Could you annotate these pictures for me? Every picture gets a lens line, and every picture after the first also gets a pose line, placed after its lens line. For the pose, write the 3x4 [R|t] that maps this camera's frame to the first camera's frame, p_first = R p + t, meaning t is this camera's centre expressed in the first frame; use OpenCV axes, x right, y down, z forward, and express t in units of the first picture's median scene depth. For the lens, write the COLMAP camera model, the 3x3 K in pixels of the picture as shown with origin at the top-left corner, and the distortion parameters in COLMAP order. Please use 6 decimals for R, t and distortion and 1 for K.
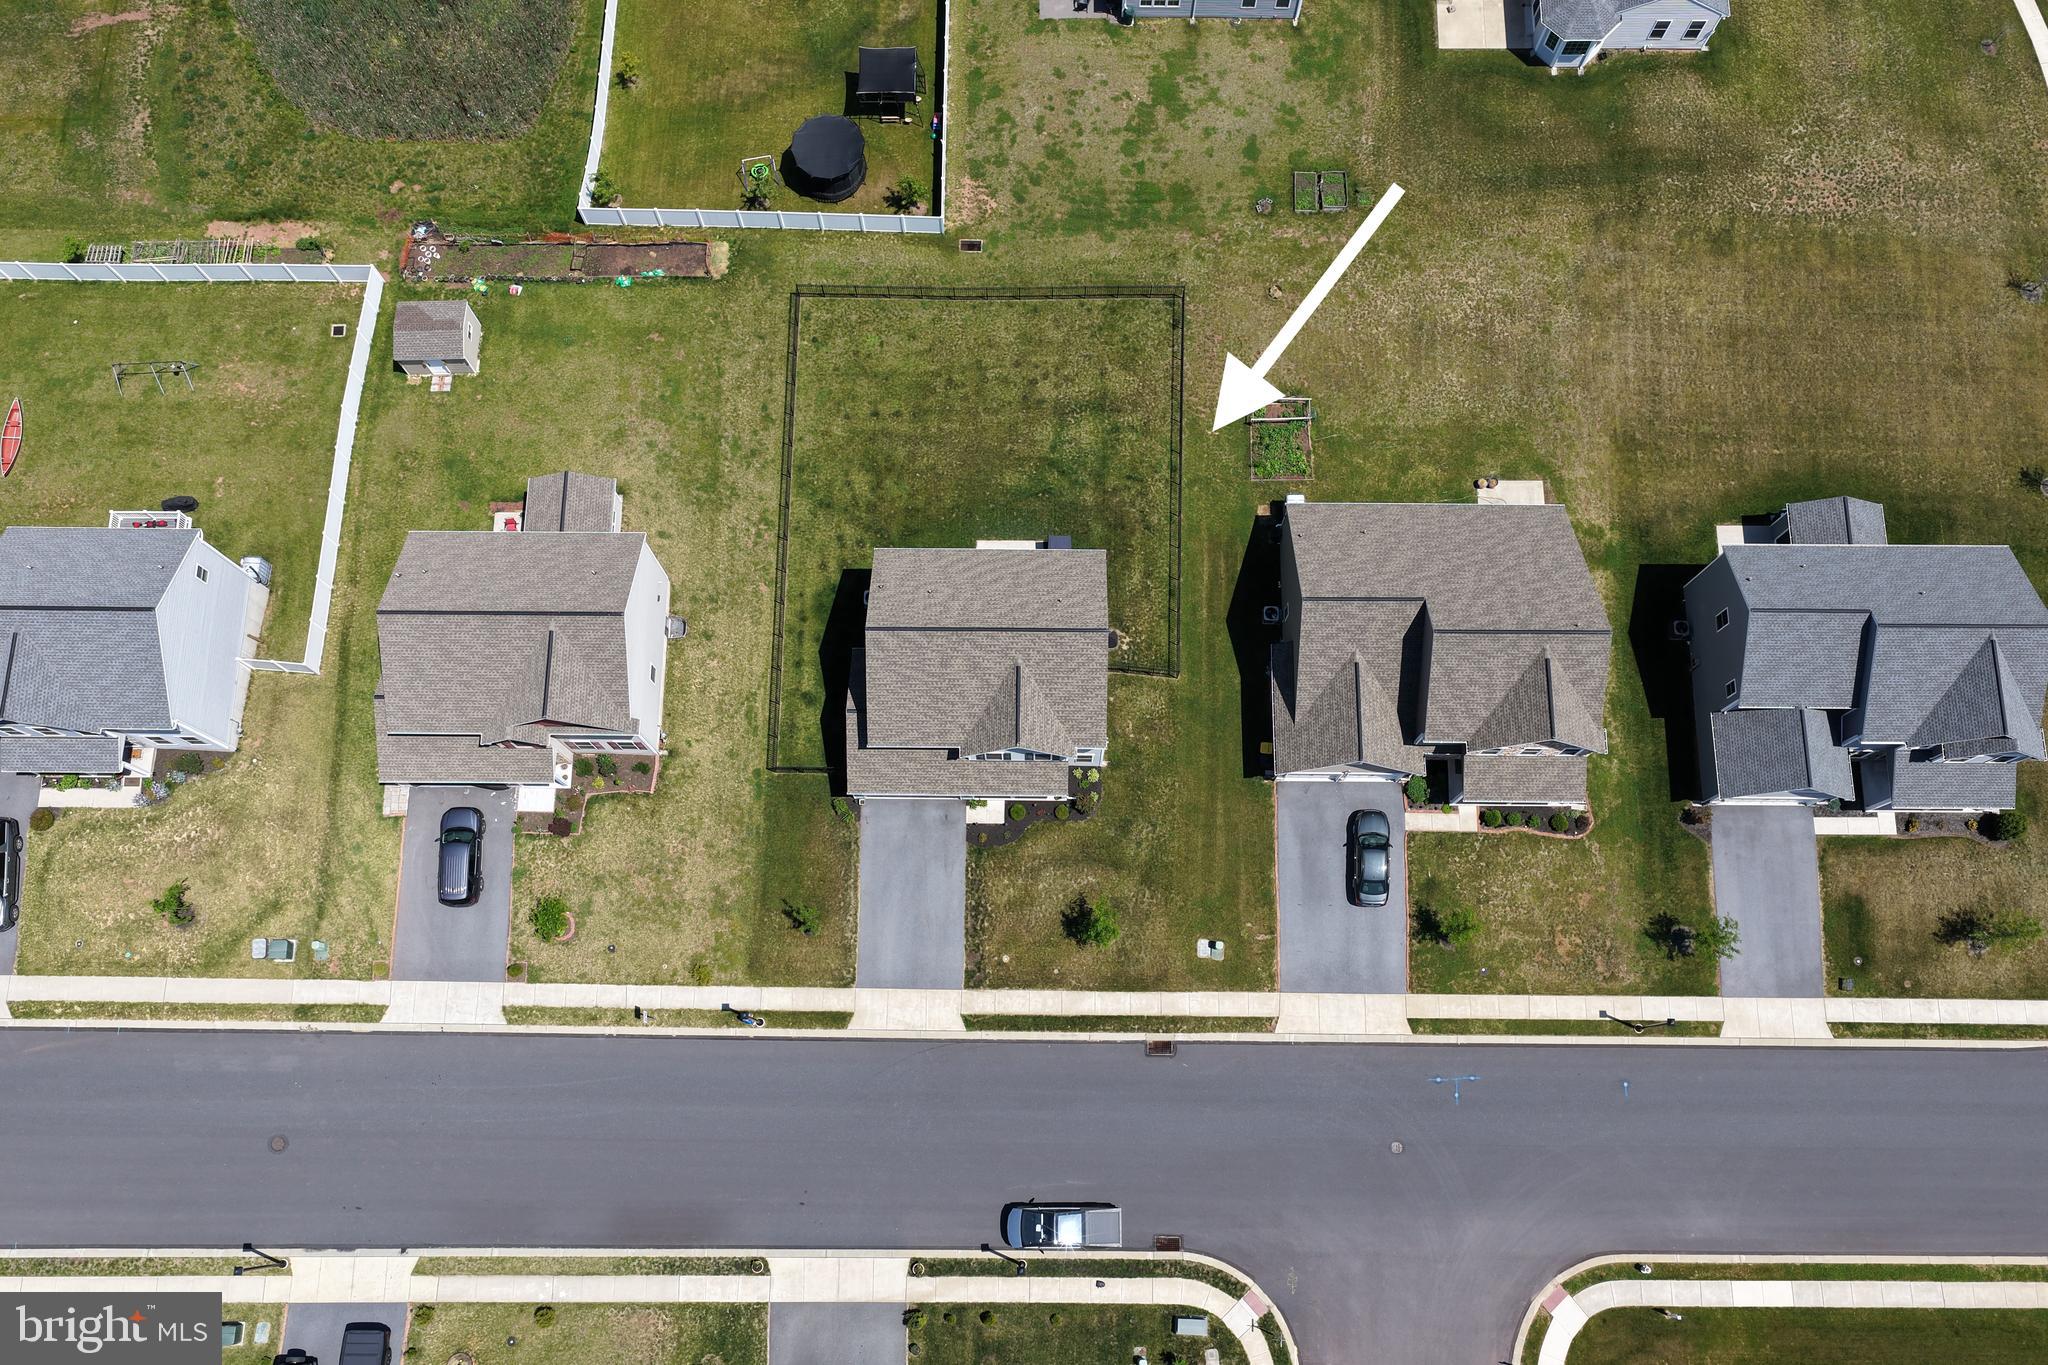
lens RADIAL K [[1706.8, 0, 1033.9], [0, 1706.8, 694.2], [0, 0, 1]] dist [-0.015913, 0.040561]
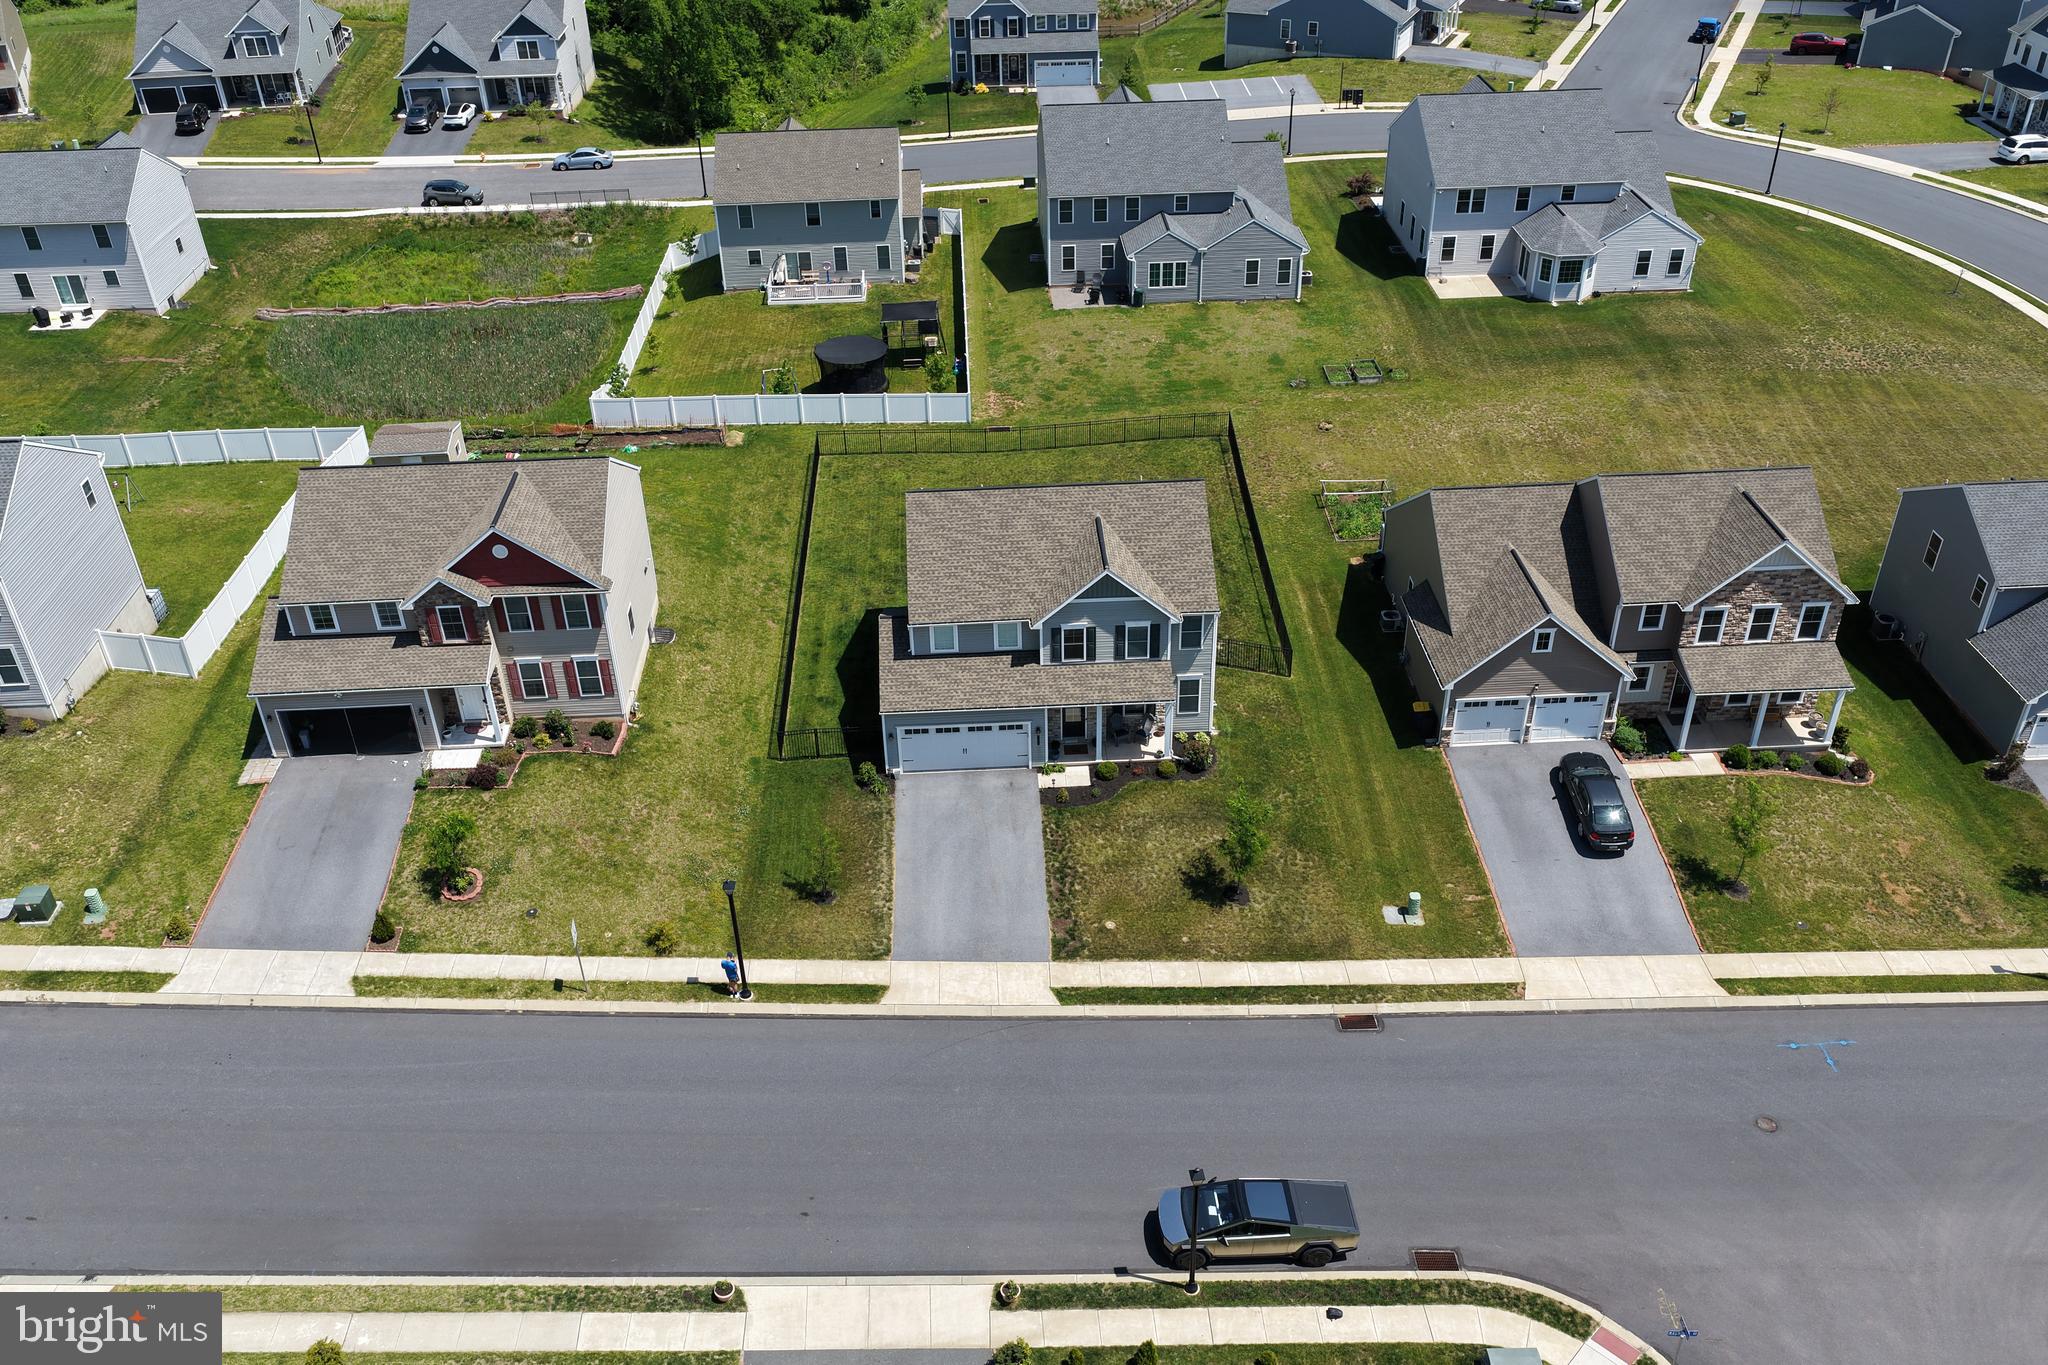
lens RADIAL K [[1706.8, 0, 1033.9], [0, 1706.8, 694.2], [0, 0, 1]] dist [-0.015913, 0.040561]
pose [[0.998150, -0.046676, 0.038966, -0.069207], [0.060787, 0.751217, -0.657251, 0.532508], [0.001406, 0.658403, 0.752664, 0.424074]]
